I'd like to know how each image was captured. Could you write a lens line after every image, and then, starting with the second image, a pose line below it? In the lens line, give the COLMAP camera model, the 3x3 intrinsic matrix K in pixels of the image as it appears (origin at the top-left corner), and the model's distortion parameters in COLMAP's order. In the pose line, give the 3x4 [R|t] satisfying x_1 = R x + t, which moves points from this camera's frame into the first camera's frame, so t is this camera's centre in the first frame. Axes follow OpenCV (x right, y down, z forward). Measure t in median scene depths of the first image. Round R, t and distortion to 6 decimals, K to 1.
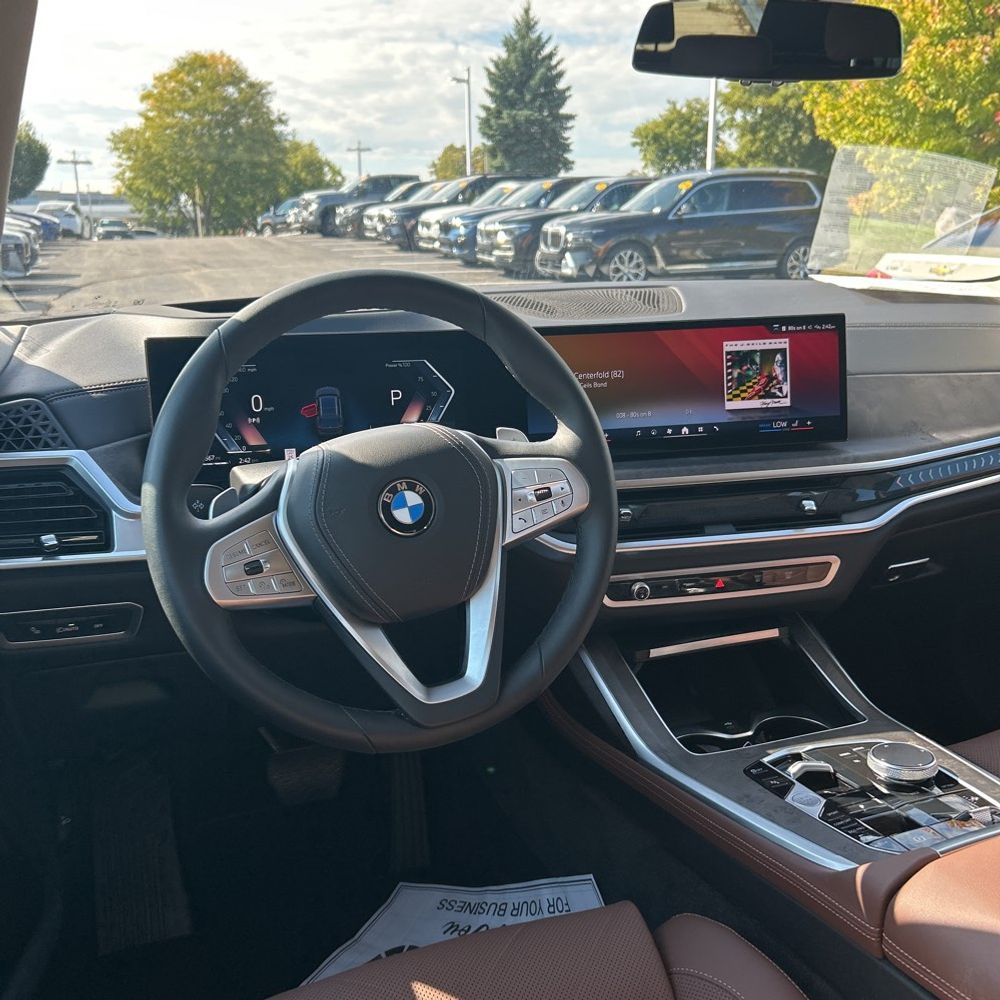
lens RADIAL K [[978.7, 0, 510.3], [0, 978.7, 512.3], [0, 0, 1]] dist [-0.025544, 0.000000]
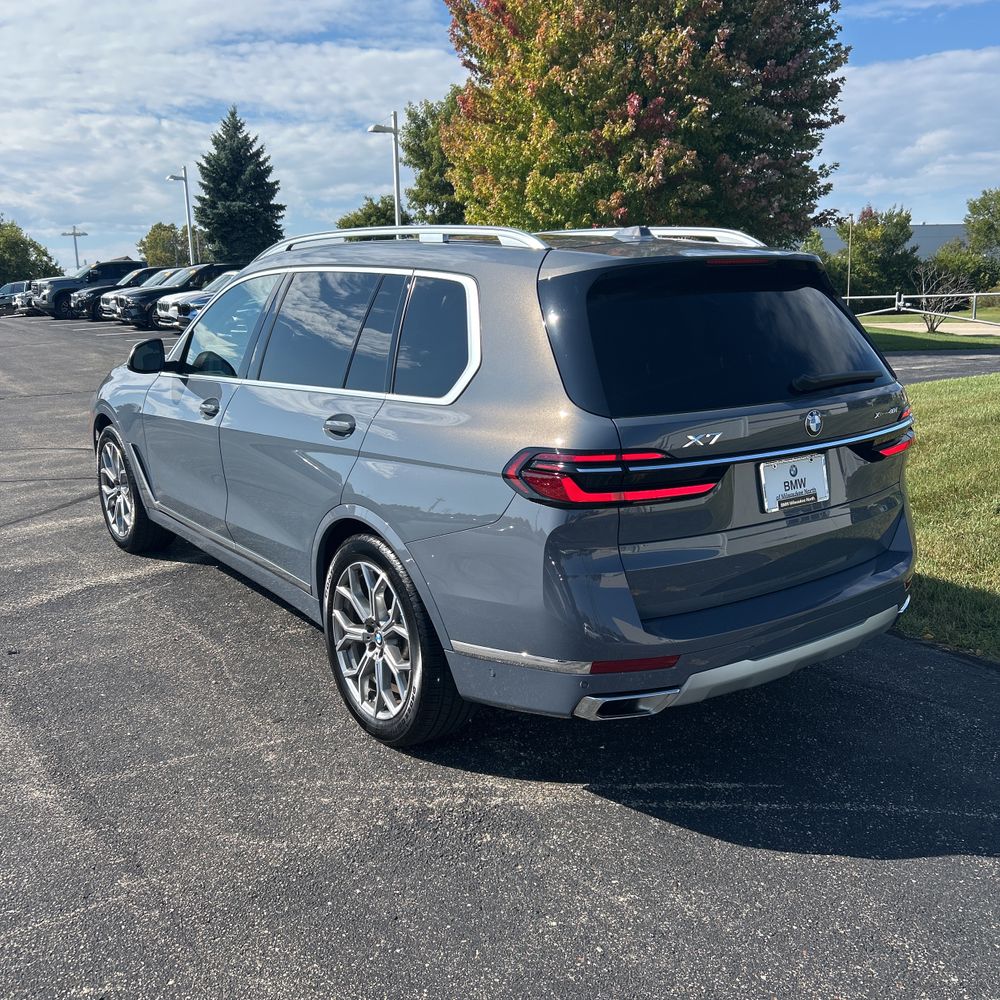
lens RADIAL K [[978.7, 0, 530.4], [0, 978.7, 527.8], [0, 0, 1]] dist [-0.025544, 0.000000]
pose [[0.957663, -0.074926, 0.277970, -0.002187], [0.090445, 0.994955, -0.043411, 0.033848], [-0.273315, 0.066714, 0.959608, -0.126260]]
